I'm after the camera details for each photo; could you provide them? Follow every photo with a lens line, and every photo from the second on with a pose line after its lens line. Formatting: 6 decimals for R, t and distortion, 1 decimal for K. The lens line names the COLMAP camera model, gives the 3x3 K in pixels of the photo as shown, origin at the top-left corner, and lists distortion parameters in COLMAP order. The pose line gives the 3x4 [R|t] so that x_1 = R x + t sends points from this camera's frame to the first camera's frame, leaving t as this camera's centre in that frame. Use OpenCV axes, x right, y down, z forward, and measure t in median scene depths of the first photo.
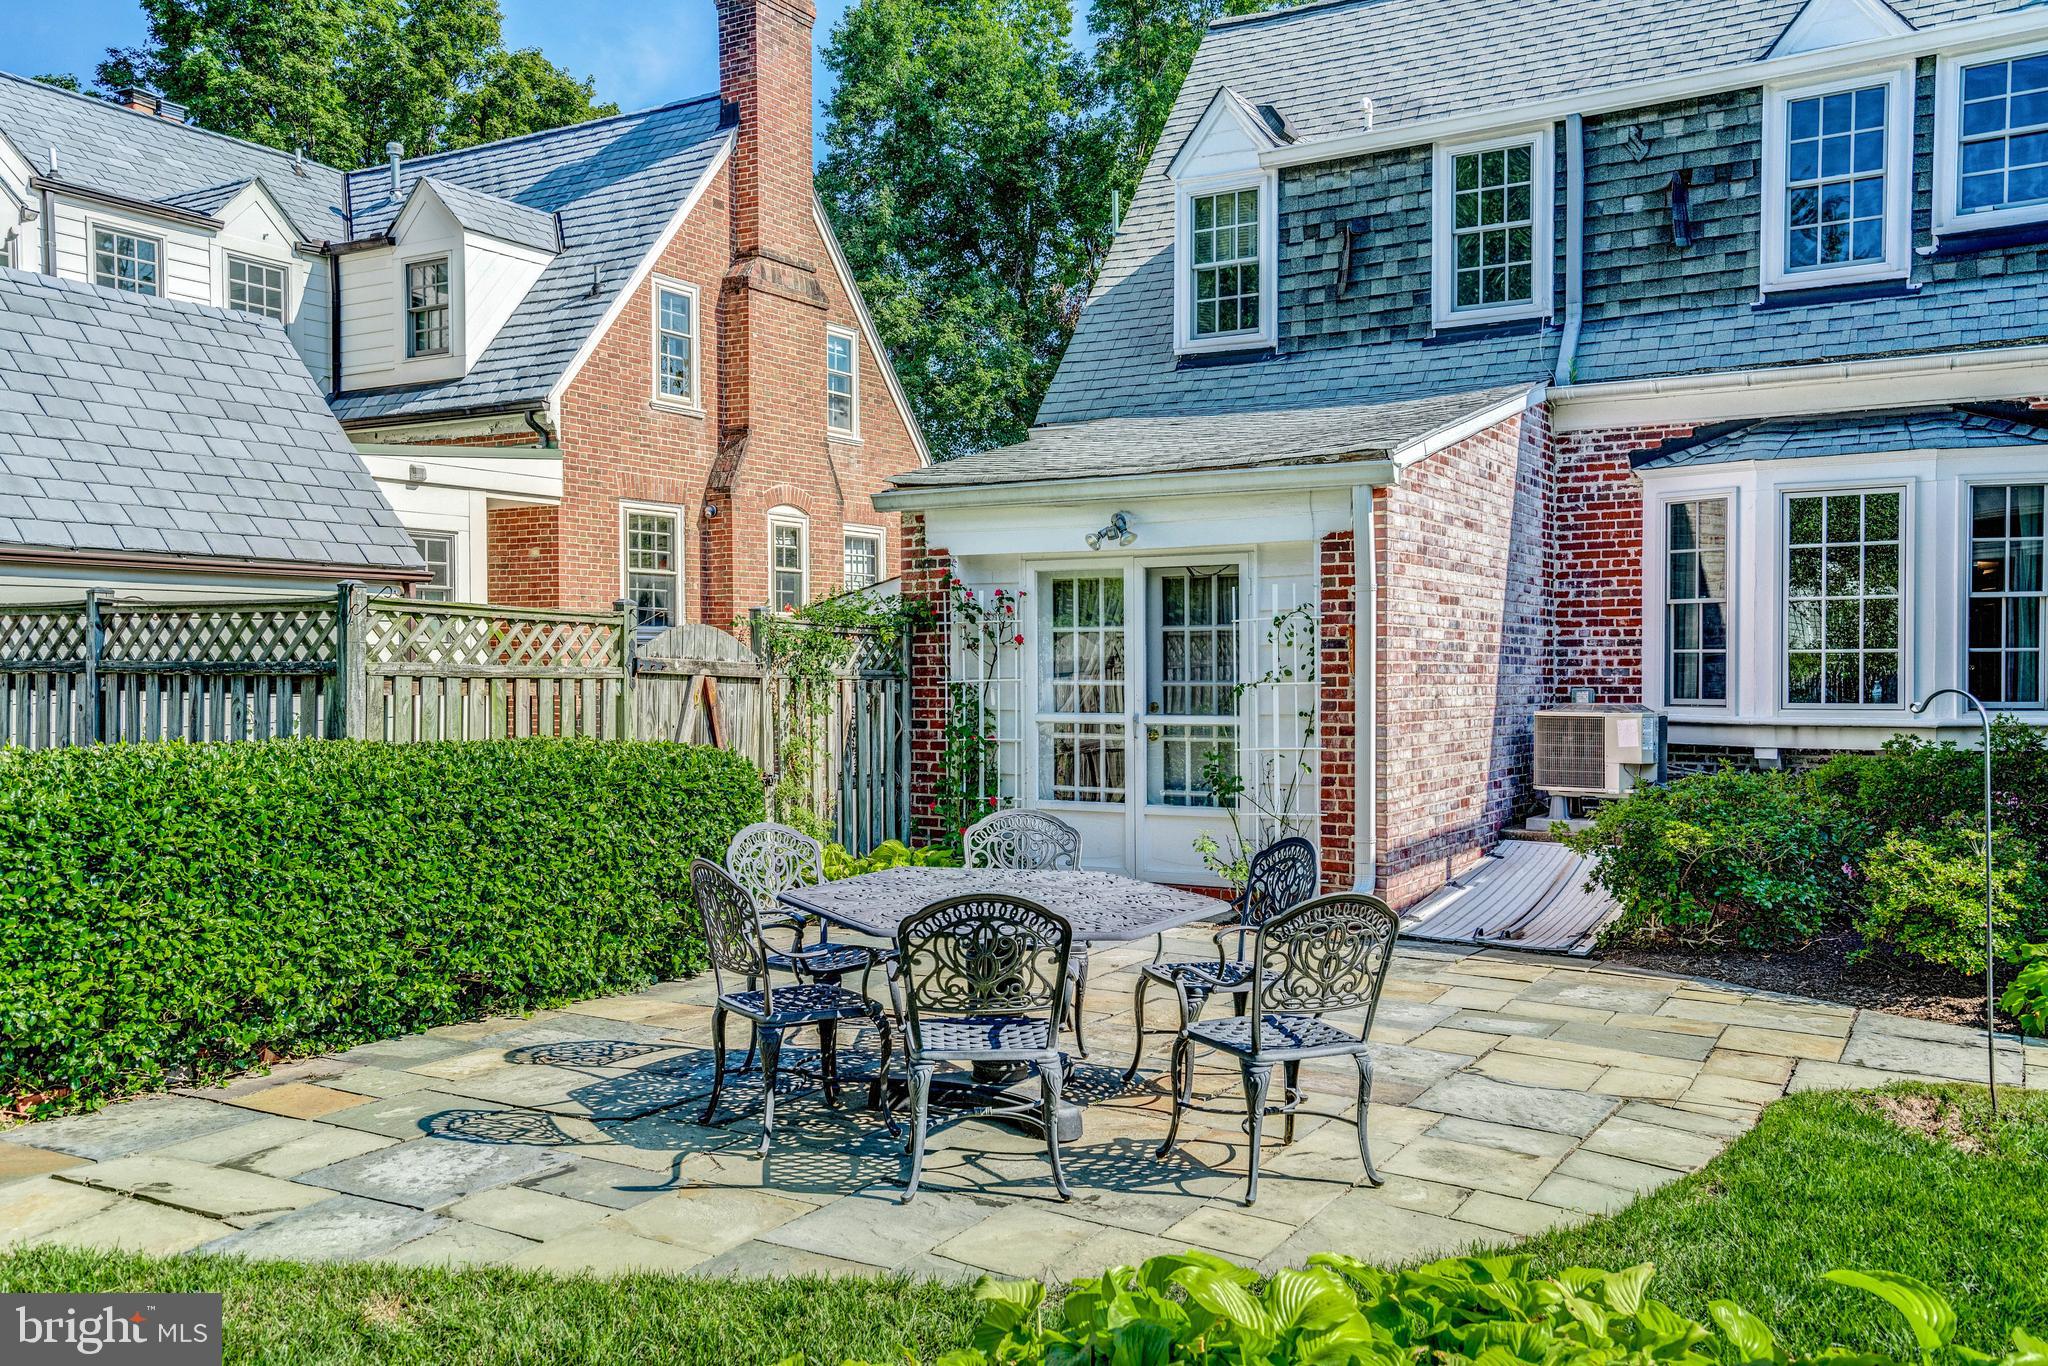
lens RADIAL K [[1744.4, 0, 1021.5], [0, 1744.4, 685.3], [0, 0, 1]] dist [0.014221, 0.008179]
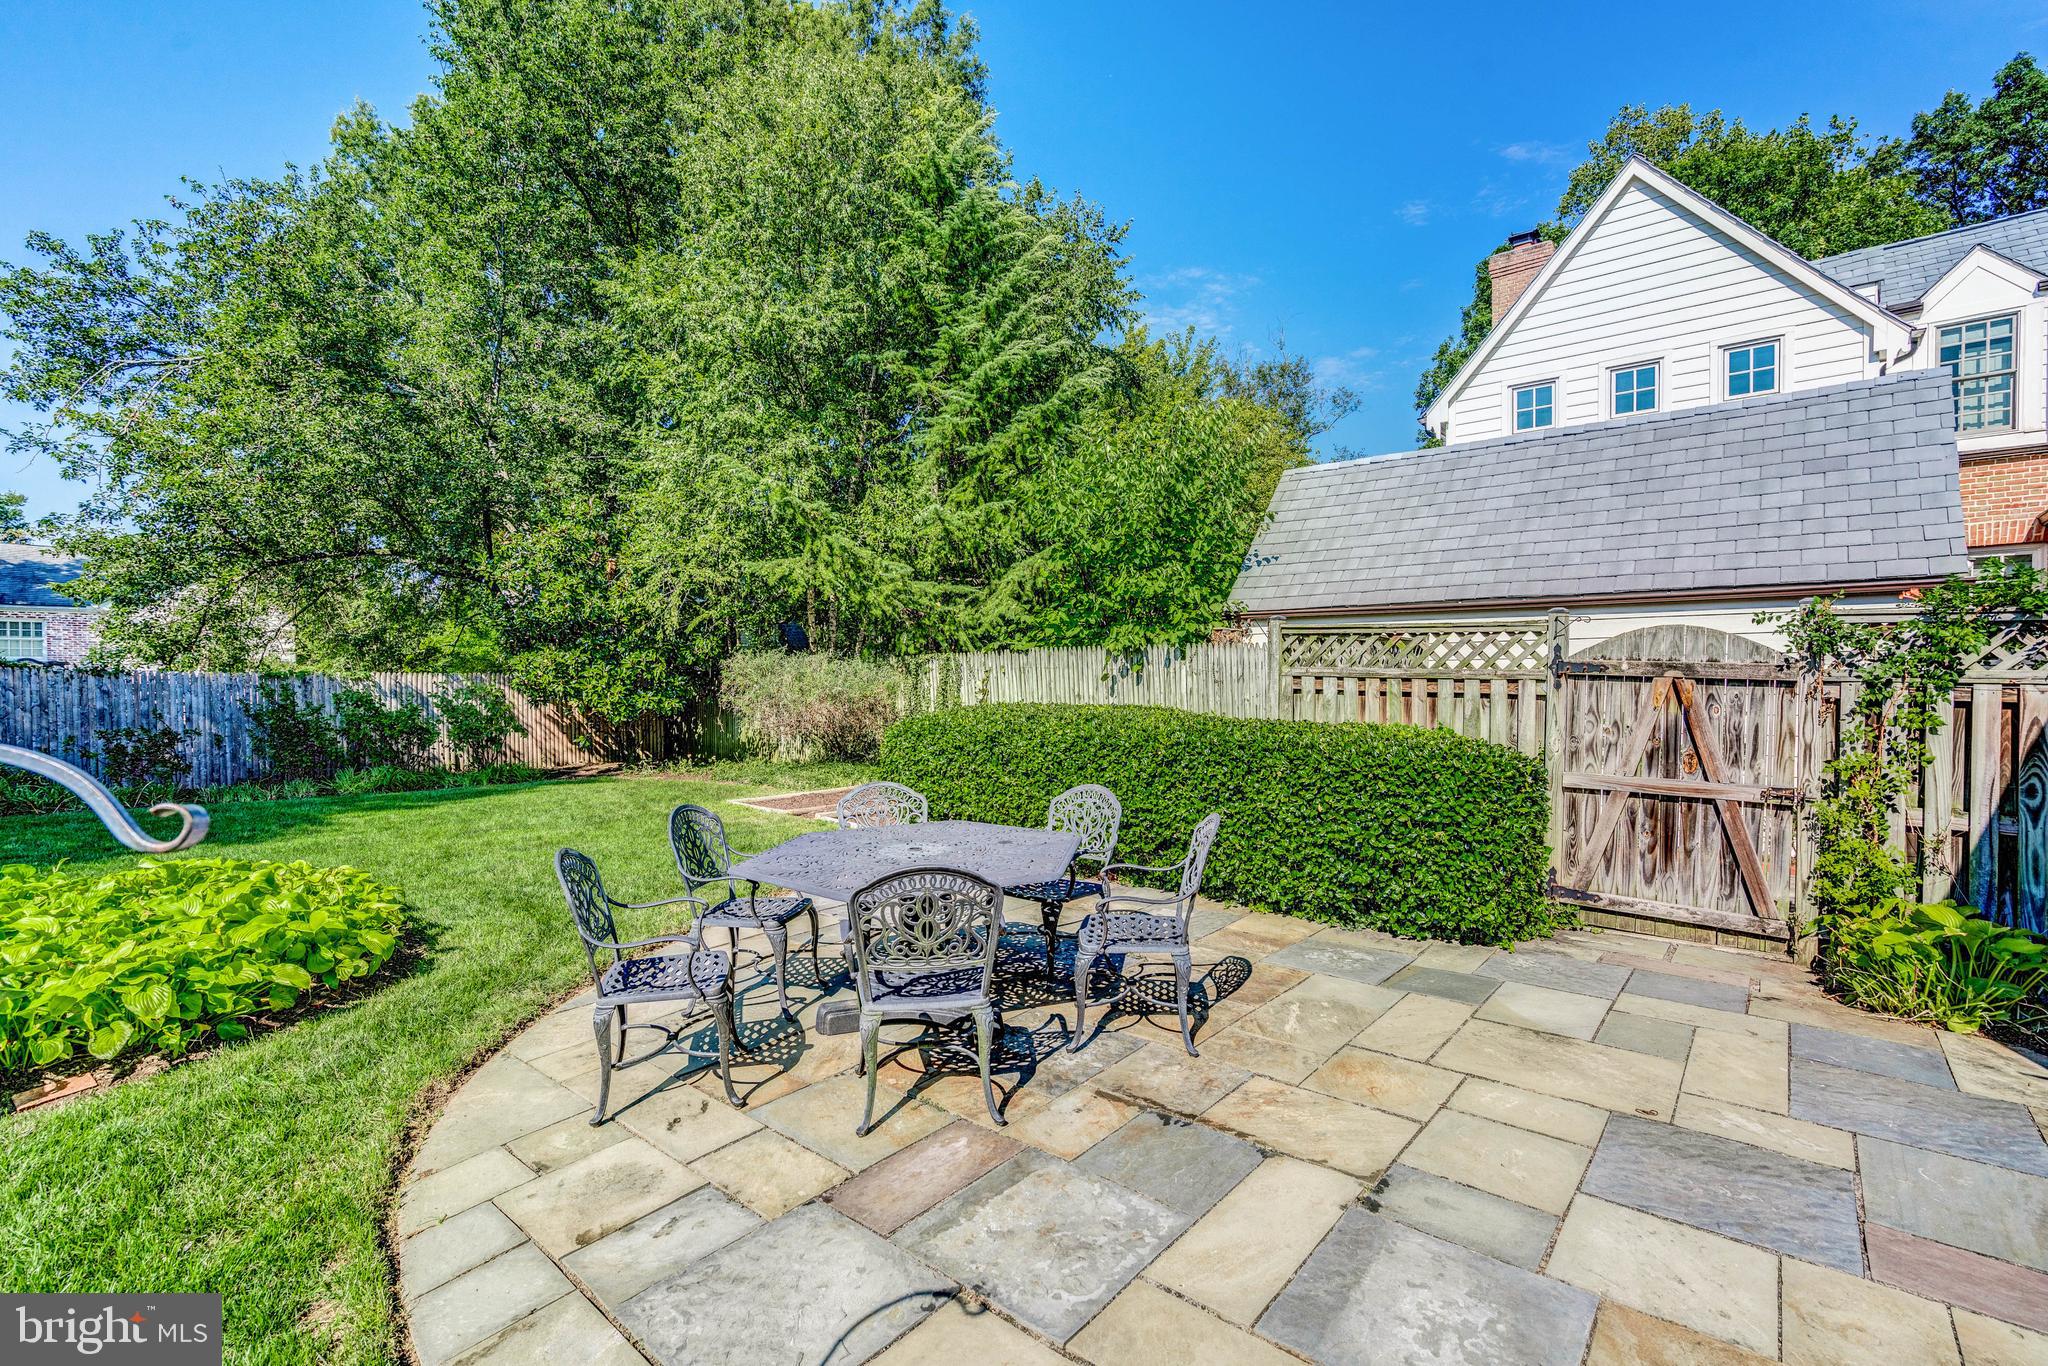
lens RADIAL K [[936.3, 0, 1015.0], [0, 936.3, 693.9], [0, 0, 1]] dist [-0.035166, 0.018318]
pose [[-0.179019, 0.018243, -0.983676, 0.201870], [-0.010167, 0.999740, 0.020391, -0.001600], [0.983793, 0.013652, -0.178787, 0.375690]]
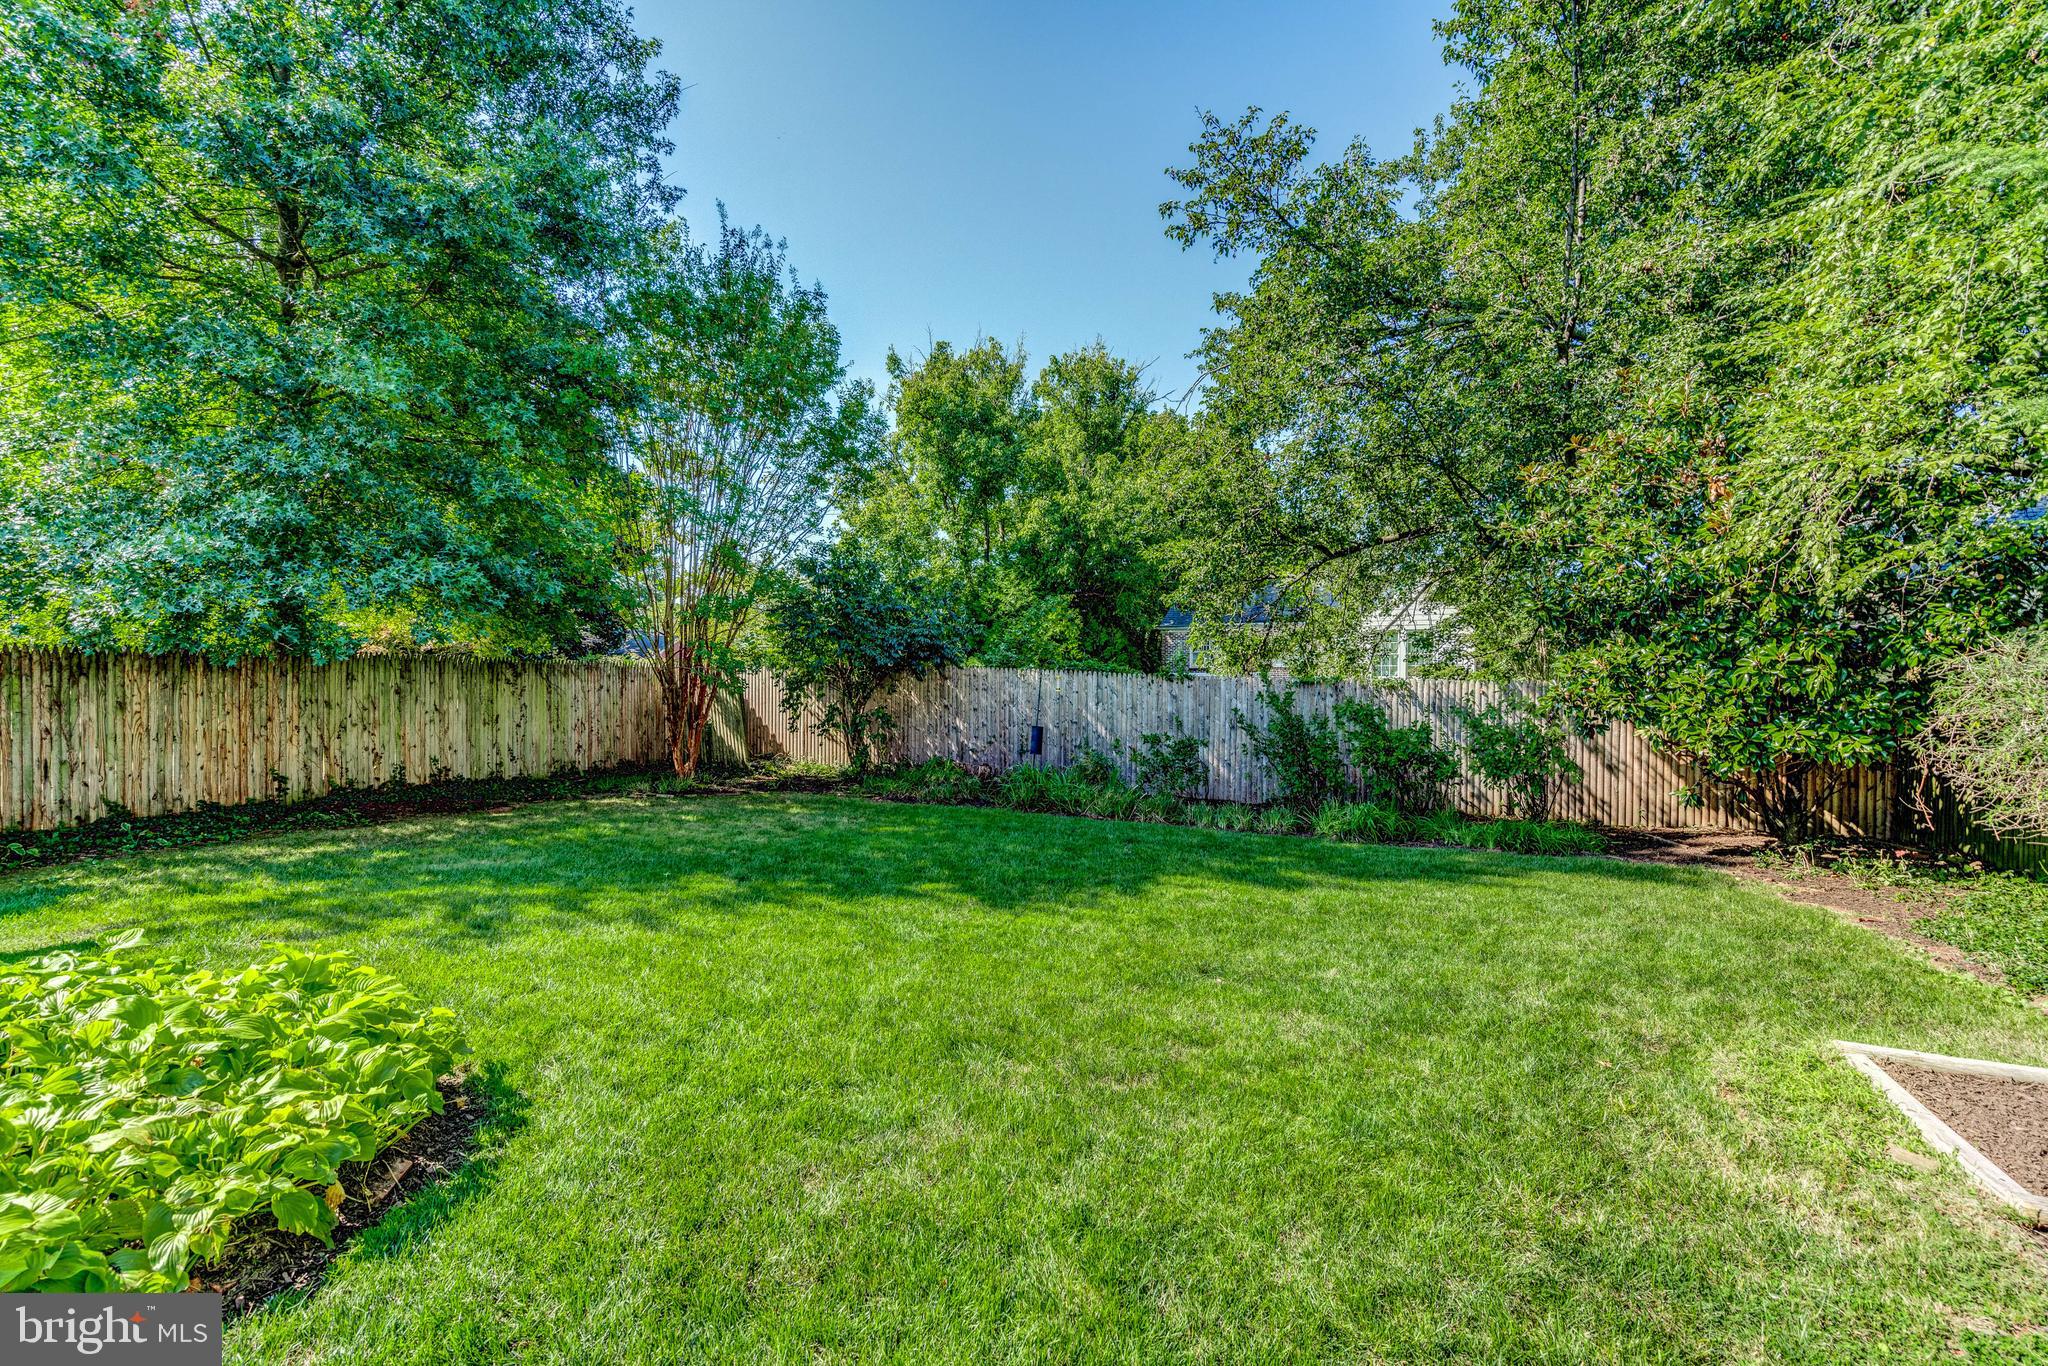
lens RADIAL K [[936.3, 0, 1021.7], [0, 936.3, 687.4], [0, 0, 1]] dist [-0.035166, 0.018318]
pose [[-0.985339, -0.006529, -0.170483, -0.113759], [-0.010435, 0.999703, 0.022025, -0.003794], [0.170288, 0.023481, -0.985115, 0.270641]]
